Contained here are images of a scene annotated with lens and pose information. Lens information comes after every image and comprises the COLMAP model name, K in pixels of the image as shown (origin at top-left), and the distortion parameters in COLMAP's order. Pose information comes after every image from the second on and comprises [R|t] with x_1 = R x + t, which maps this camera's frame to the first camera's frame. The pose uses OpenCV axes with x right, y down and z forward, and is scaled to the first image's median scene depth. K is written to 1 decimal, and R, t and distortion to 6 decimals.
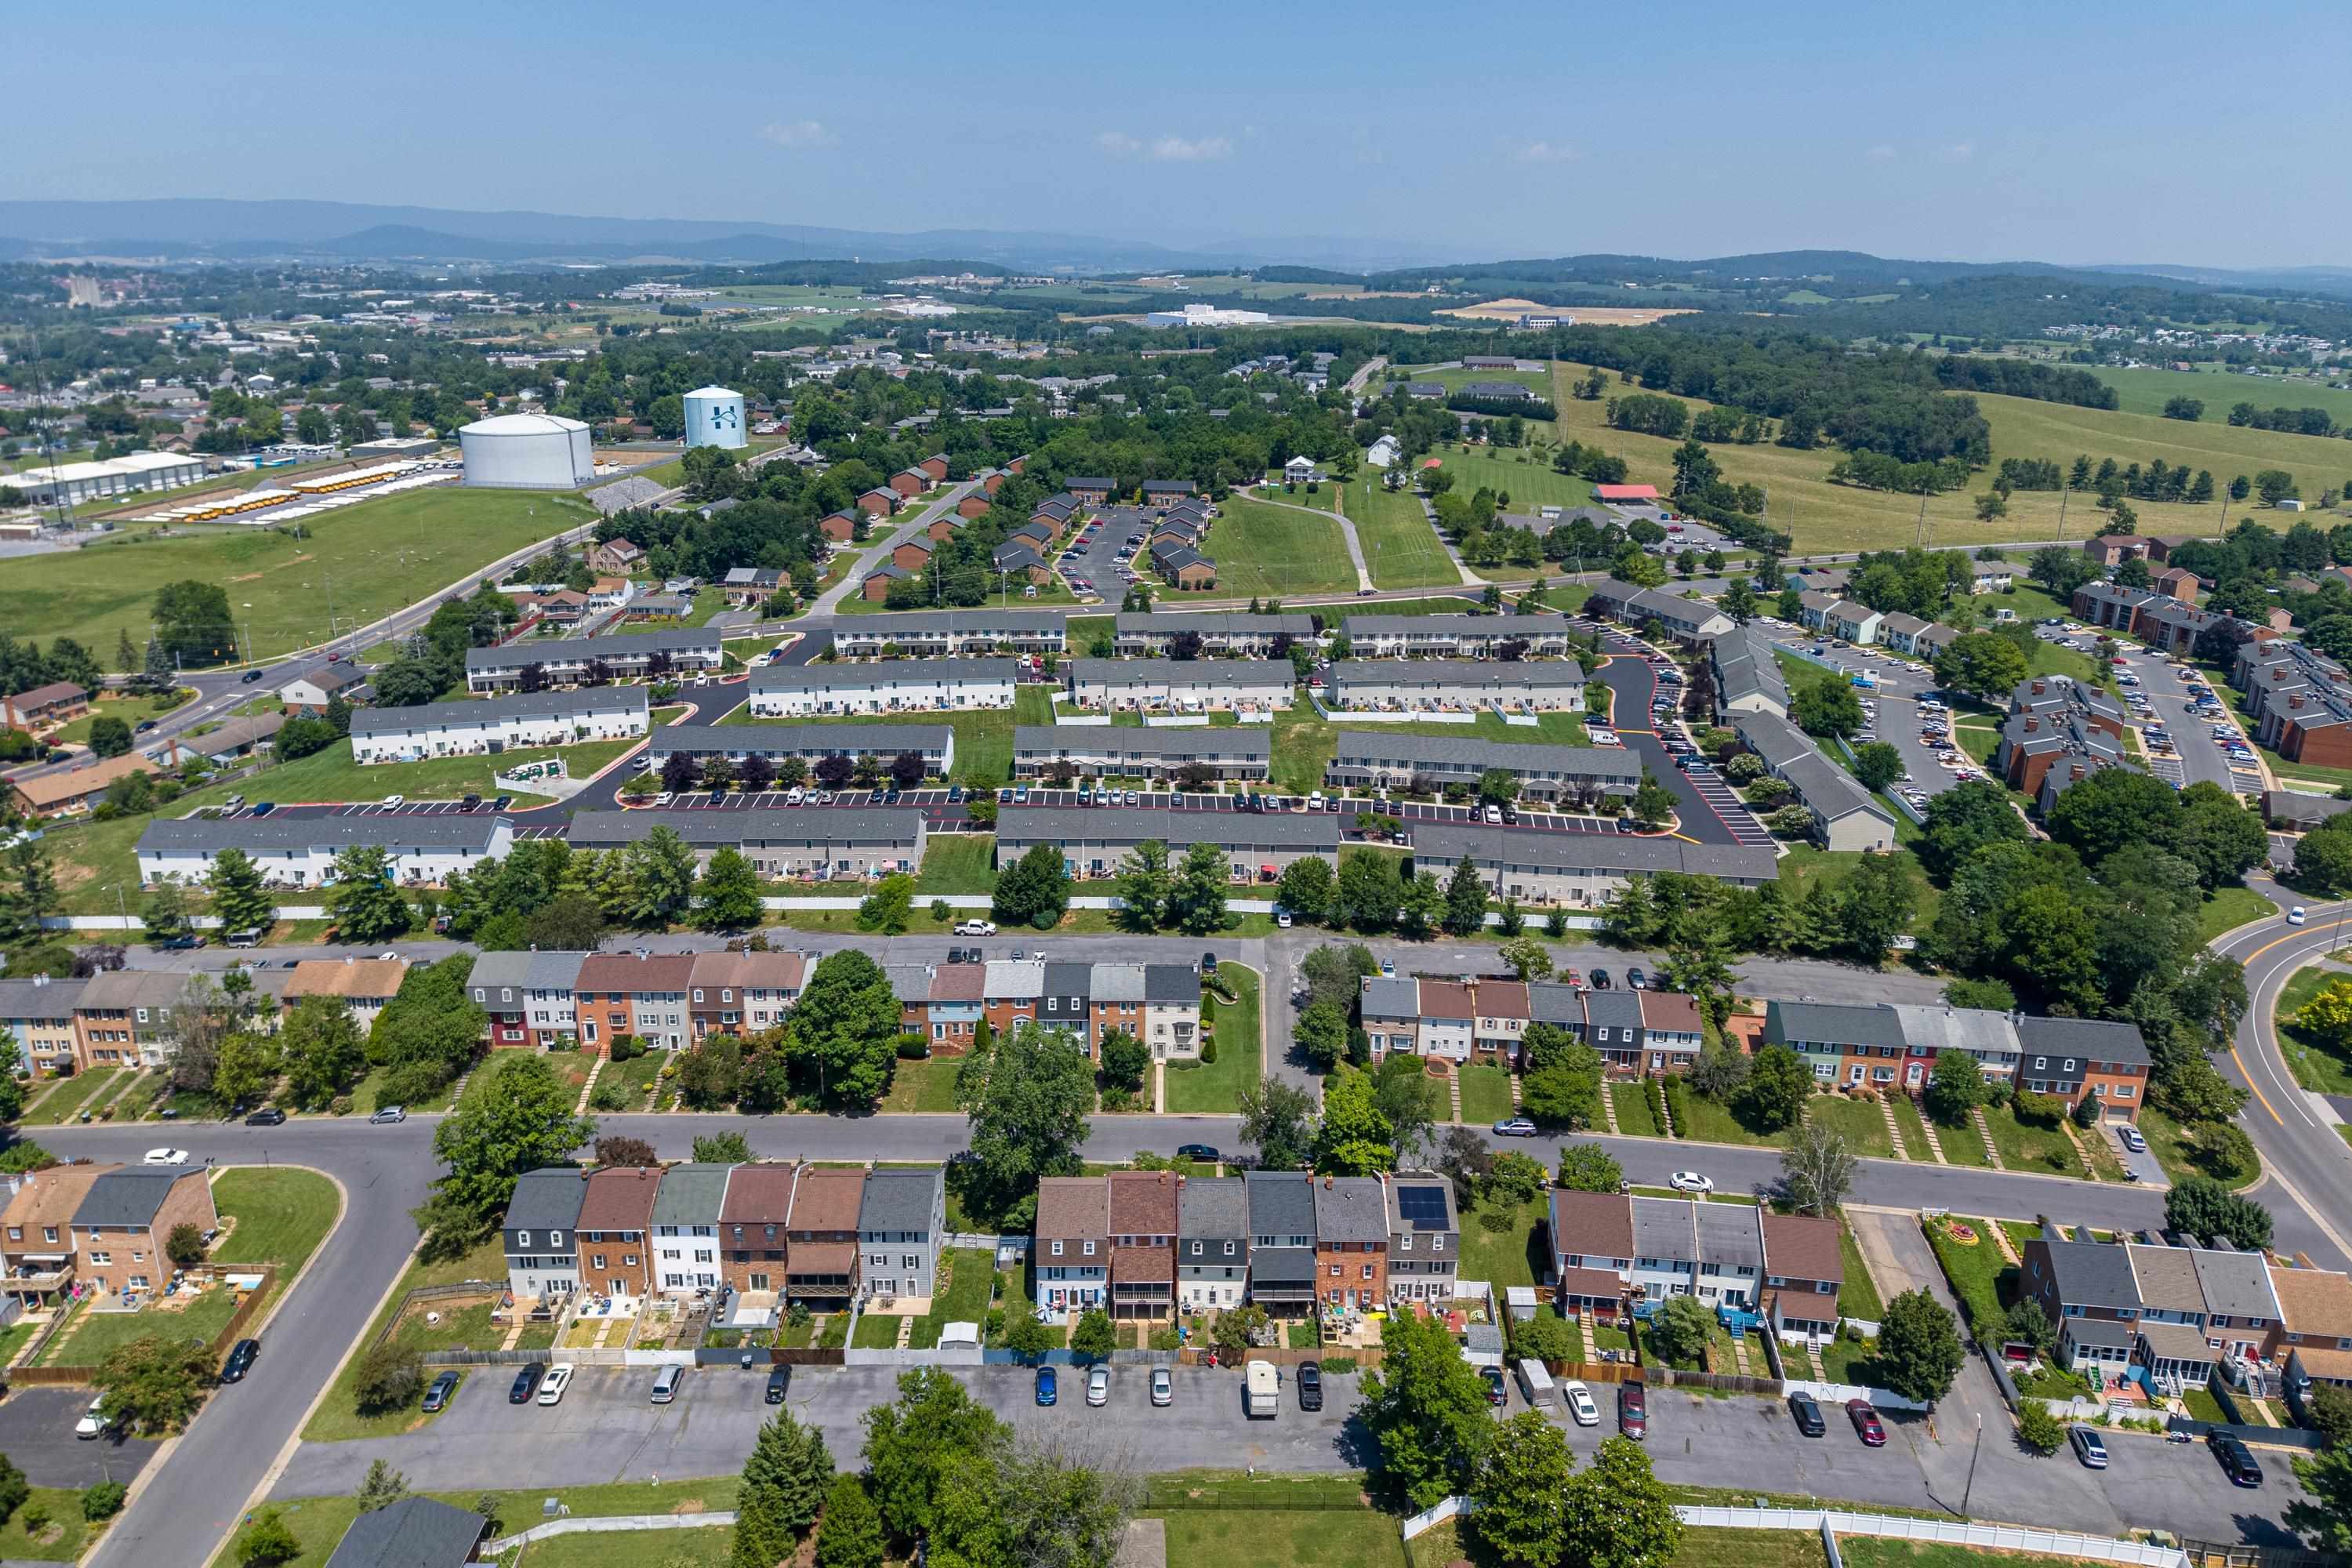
lens RADIAL K [[1525.9, 0, 1176.0], [0, 1525.9, 784.0], [0, 0, 1]] dist [0.068110, -0.081692]
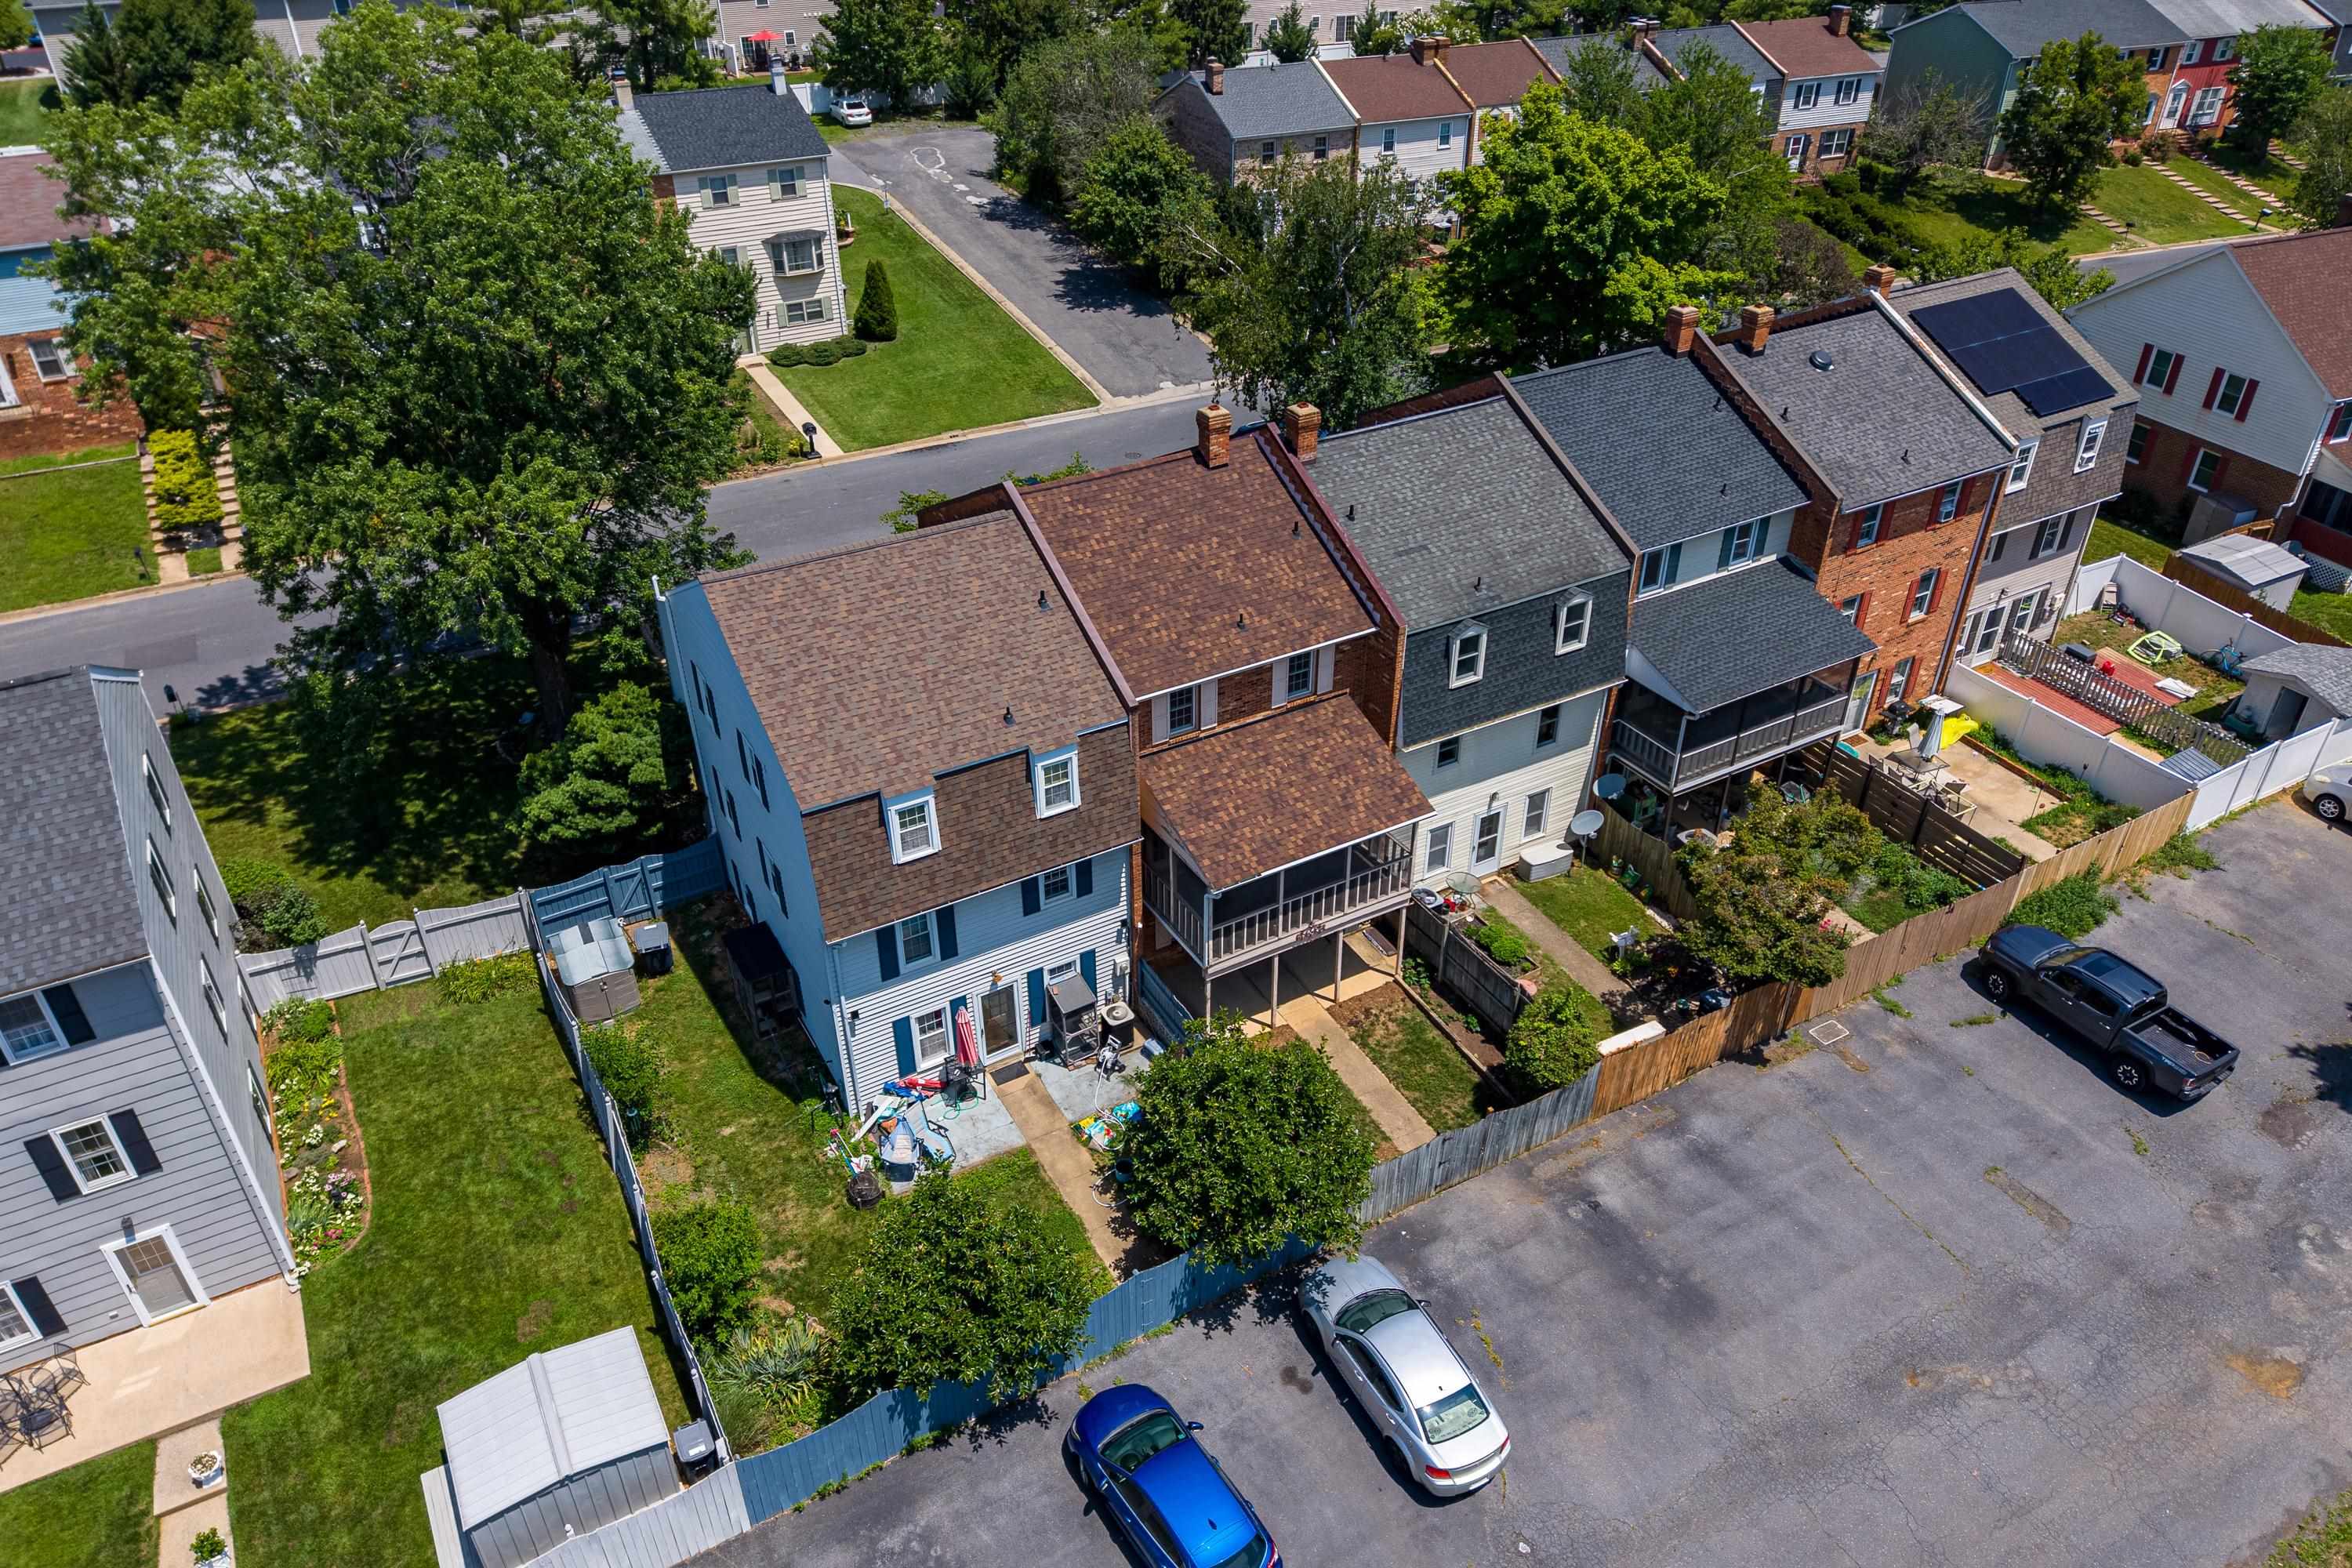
lens RADIAL K [[1577.4, 0, 1158.3], [0, 1577.4, 735.1], [0, 0, 1]] dist [0.059058, -0.060874]
pose [[0.877006, -0.265404, 0.400525, -0.098604], [0.171636, 0.951646, 0.254777, 0.185912], [-0.448777, -0.154696, 0.880152, 0.613756]]
